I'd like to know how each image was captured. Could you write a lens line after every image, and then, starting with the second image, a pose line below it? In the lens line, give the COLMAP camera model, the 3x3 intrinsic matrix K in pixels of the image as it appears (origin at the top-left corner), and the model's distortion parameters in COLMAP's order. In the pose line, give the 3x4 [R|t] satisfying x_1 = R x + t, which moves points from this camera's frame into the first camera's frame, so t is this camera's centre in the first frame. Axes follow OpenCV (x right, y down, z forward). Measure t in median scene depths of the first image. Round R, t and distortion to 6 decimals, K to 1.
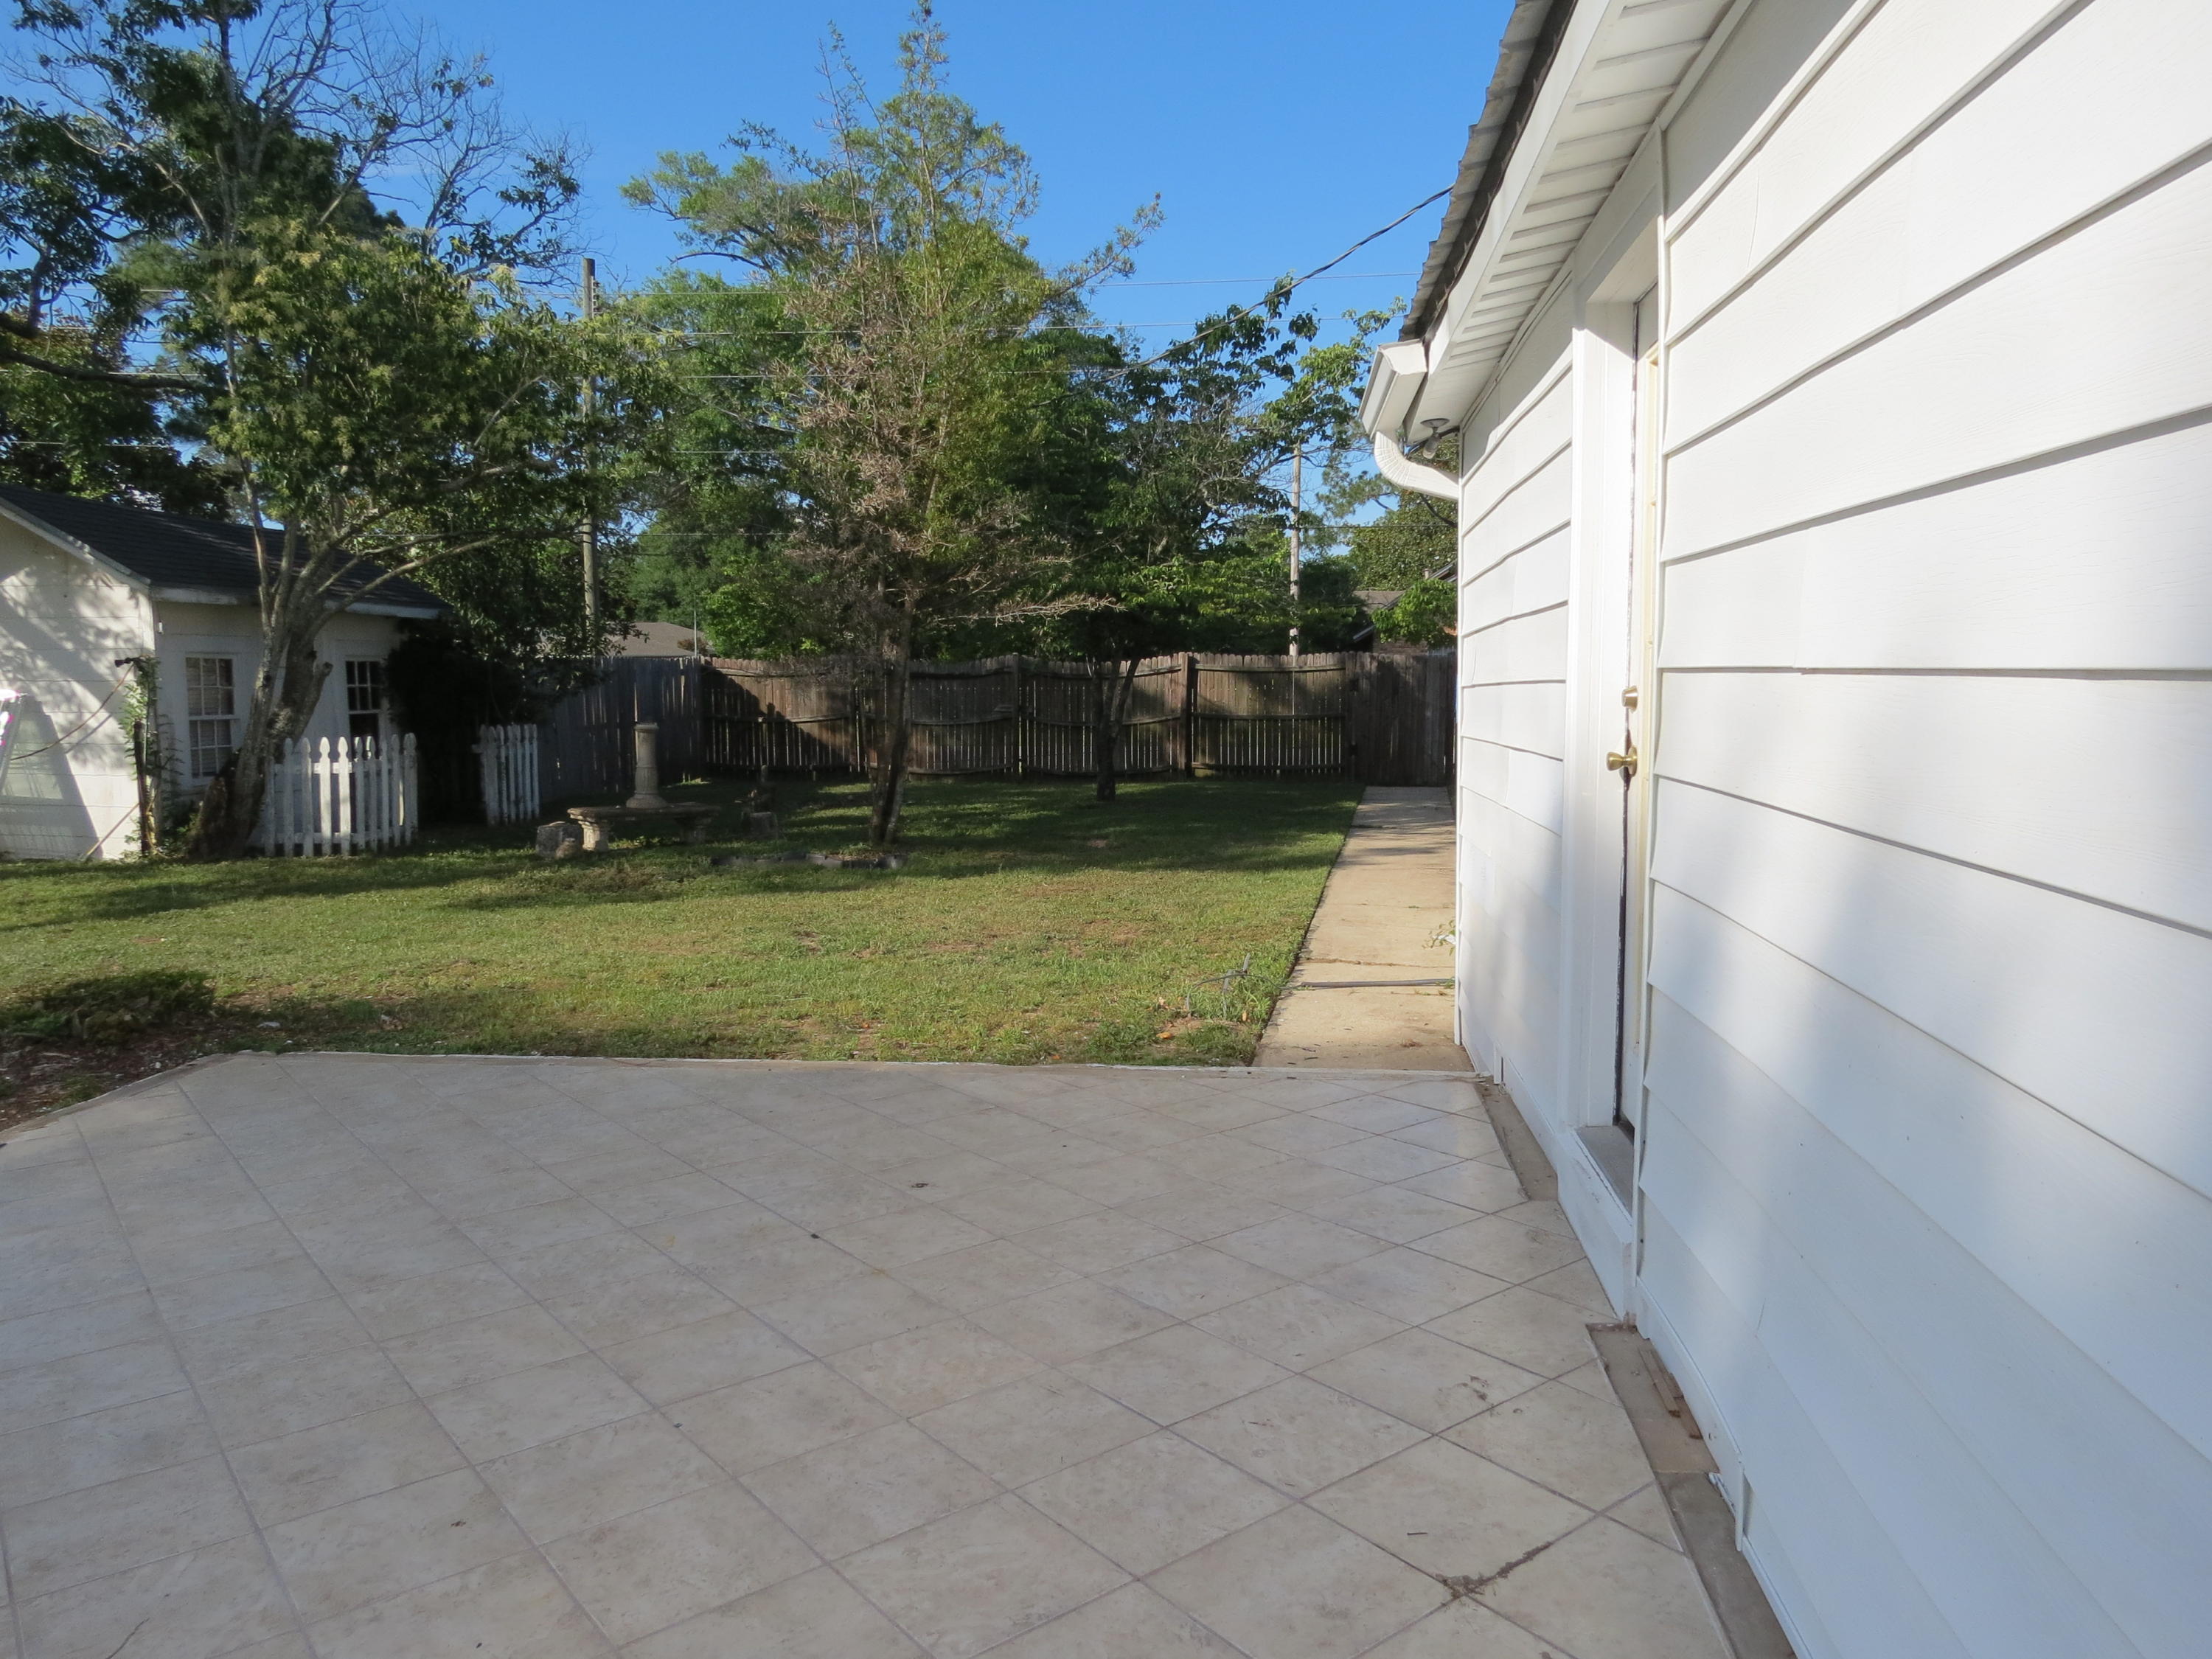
lens RADIAL K [[1615.2, 0, 1100.8], [0, 1615.2, 820.1], [0, 0, 1]] dist [-0.011007, -0.004041]
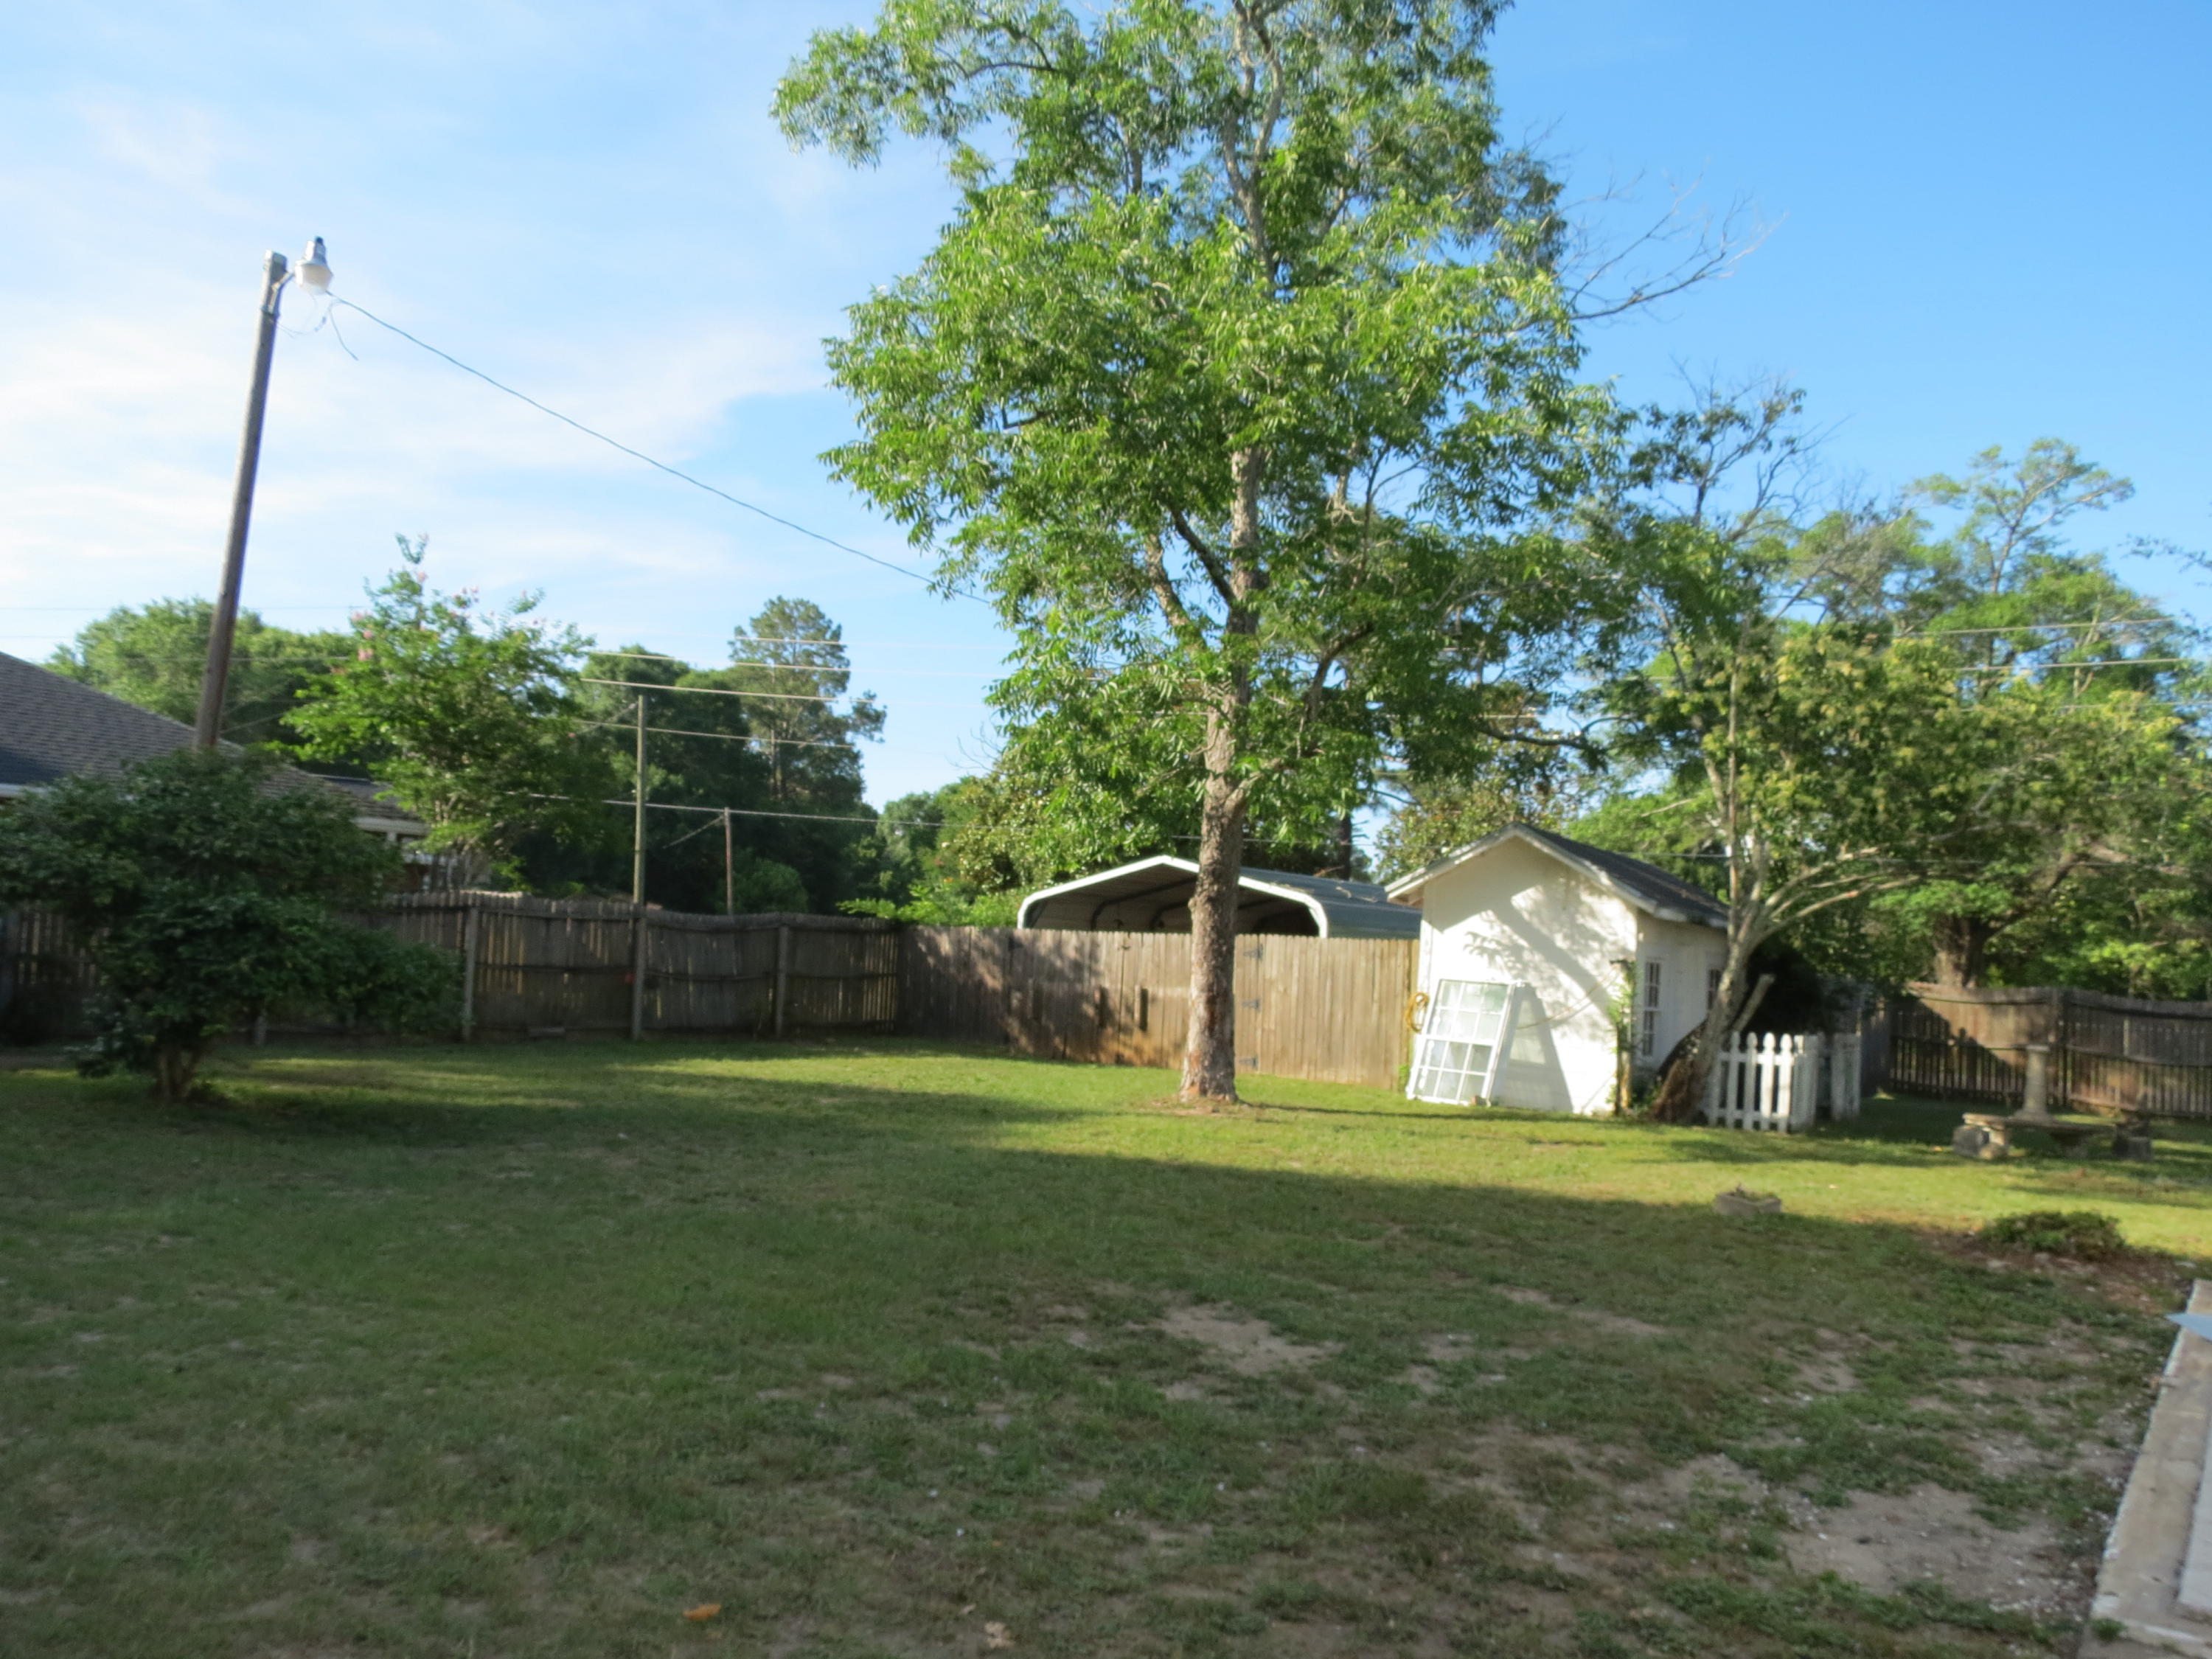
lens RADIAL K [[1615.2, 0, 1100.8], [0, 1615.2, 820.1], [0, 0, 1]] dist [-0.011007, -0.004041]
pose [[0.868411, 0.021934, -0.495359, -0.320255], [-0.113823, 0.981162, -0.156097, 0.037892], [0.482603, 0.191940, 0.854549, -0.317199]]
